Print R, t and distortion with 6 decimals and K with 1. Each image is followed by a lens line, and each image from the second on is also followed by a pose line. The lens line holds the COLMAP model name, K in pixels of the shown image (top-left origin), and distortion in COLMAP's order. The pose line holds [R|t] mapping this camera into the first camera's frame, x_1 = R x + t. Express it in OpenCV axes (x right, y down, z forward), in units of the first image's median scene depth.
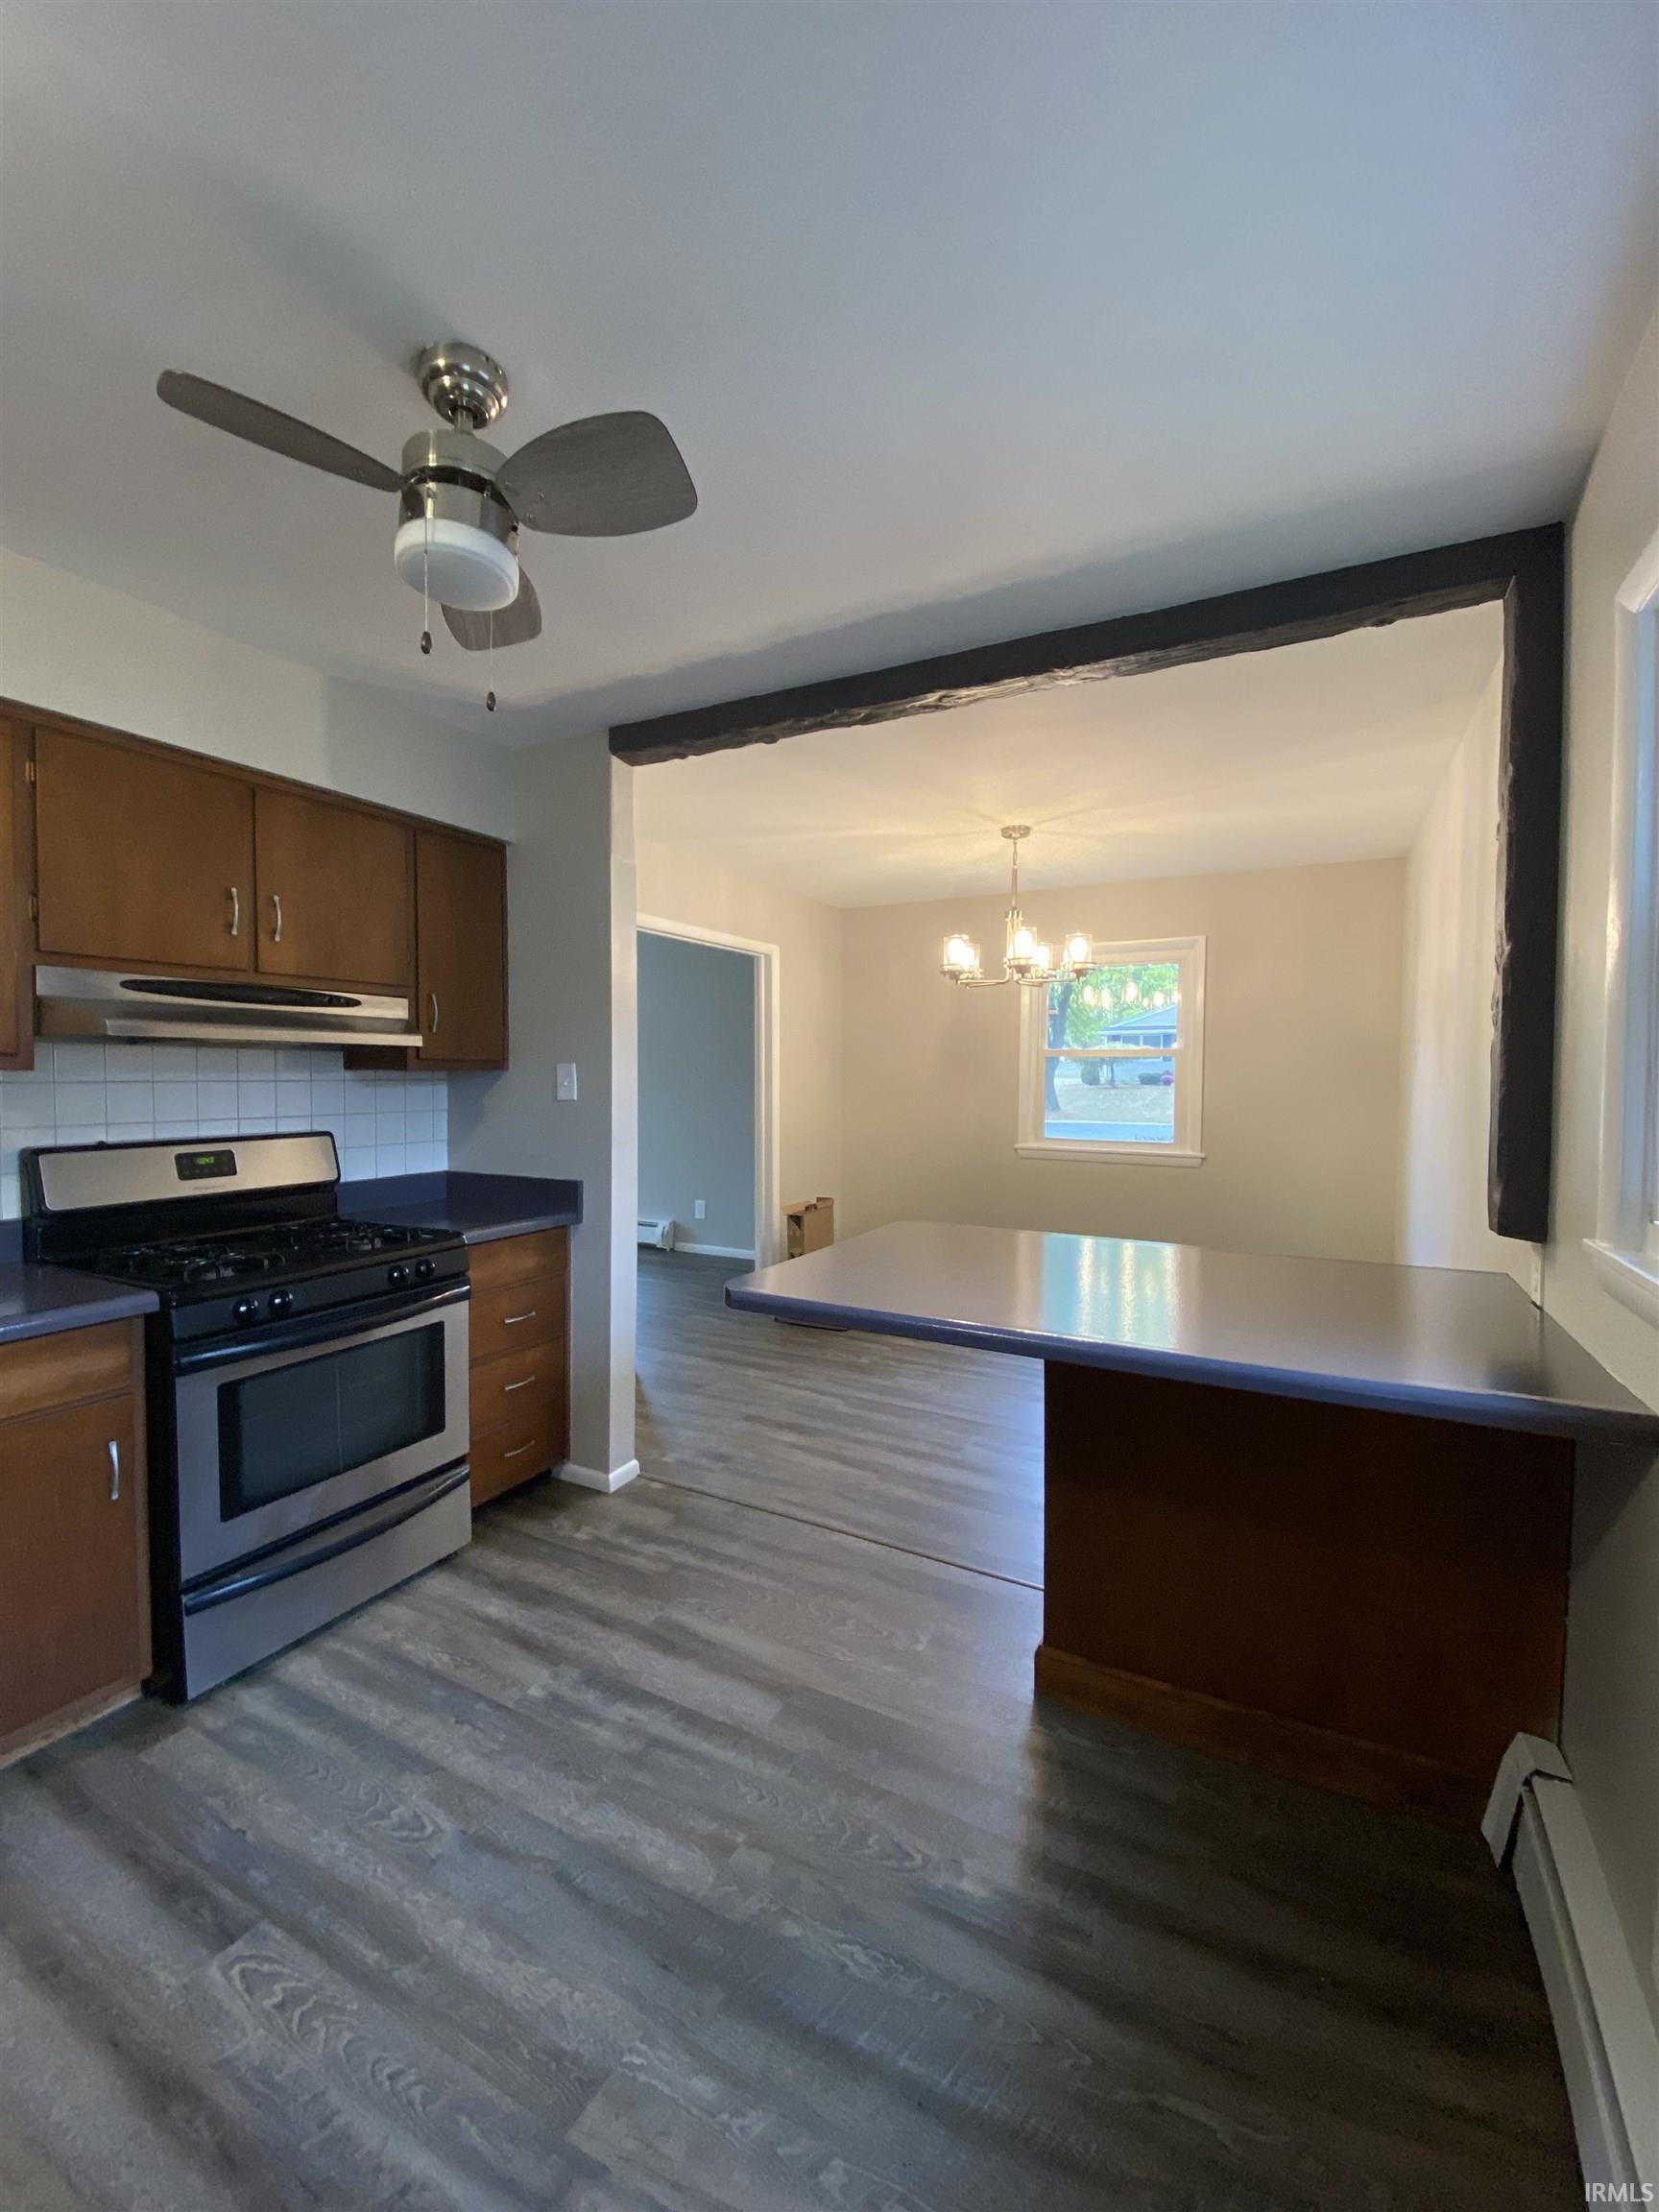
lens RADIAL K [[899.8, 0, 834.3], [0, 899.8, 1102.3], [0, 0, 1]] dist [-0.001112, -0.006631]
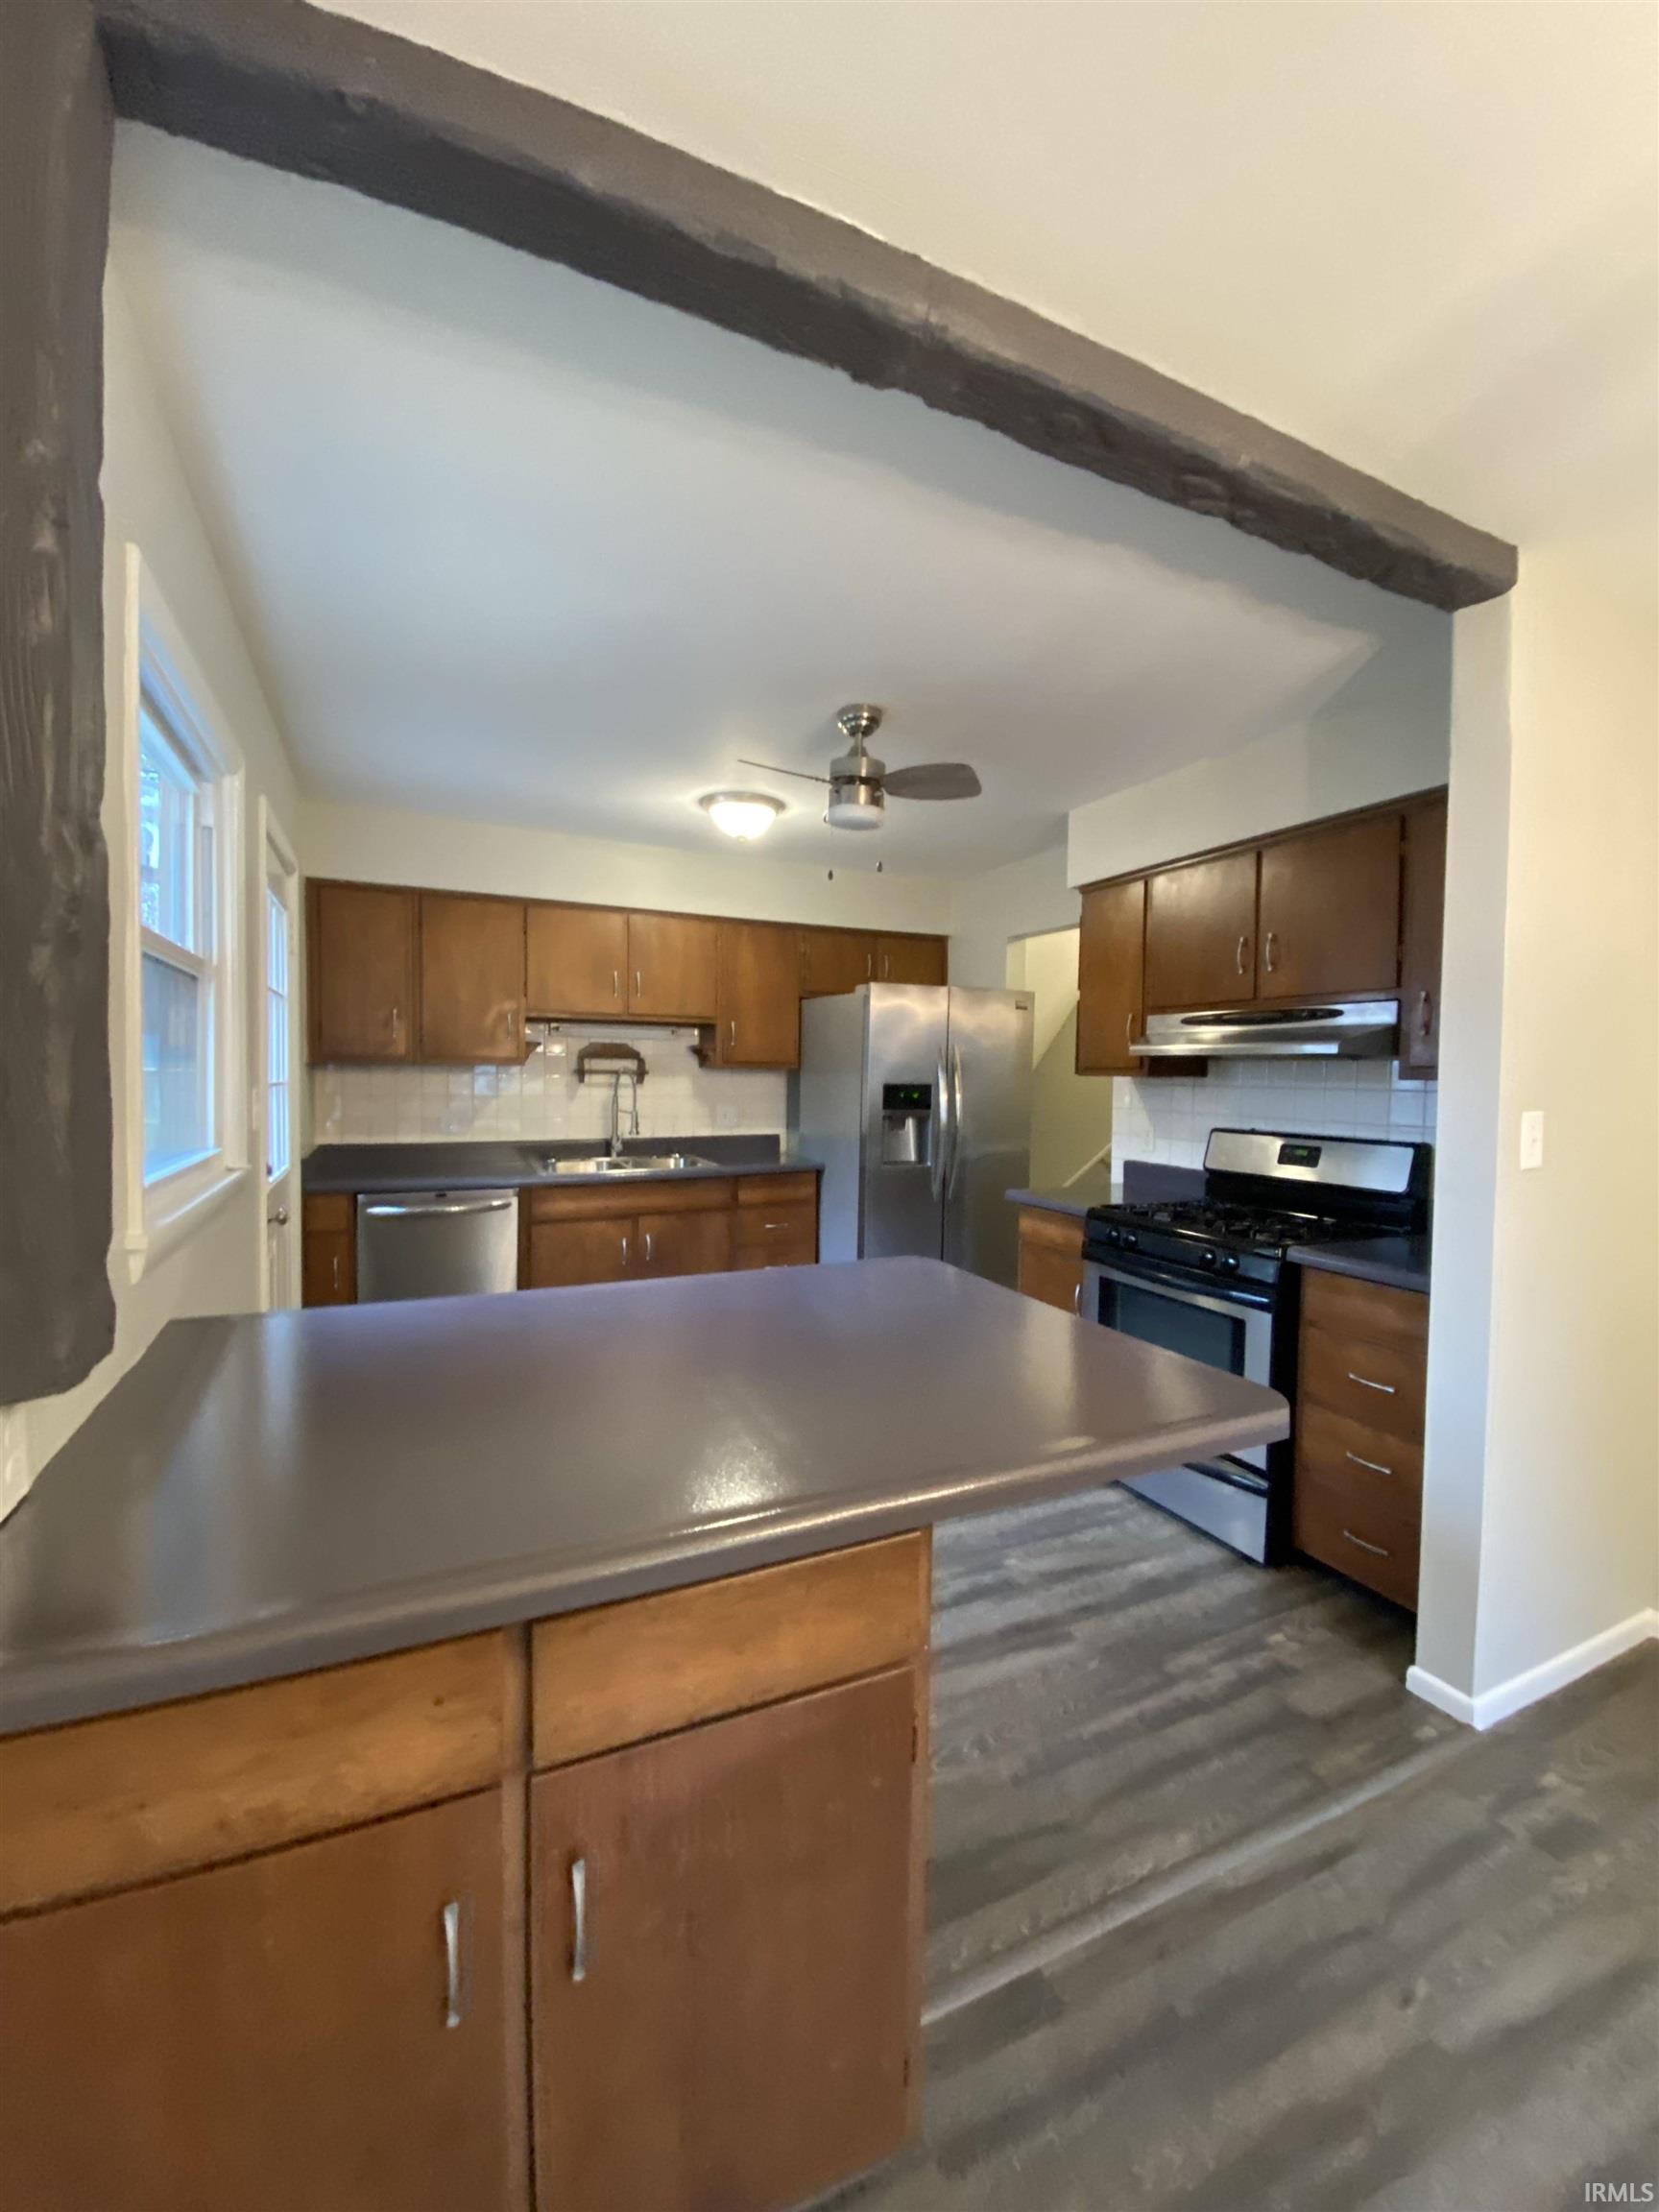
lens RADIAL K [[899.8, 0, 815.8], [0, 899.8, 1082.1], [0, 0, 1]] dist [-0.001112, -0.006631]
pose [[-0.607189, -0.001993, -0.794555, 0.819304], [-0.046292, 0.998387, 0.032872, -0.048326], [0.793208, 0.056741, -0.606301, 1.464160]]
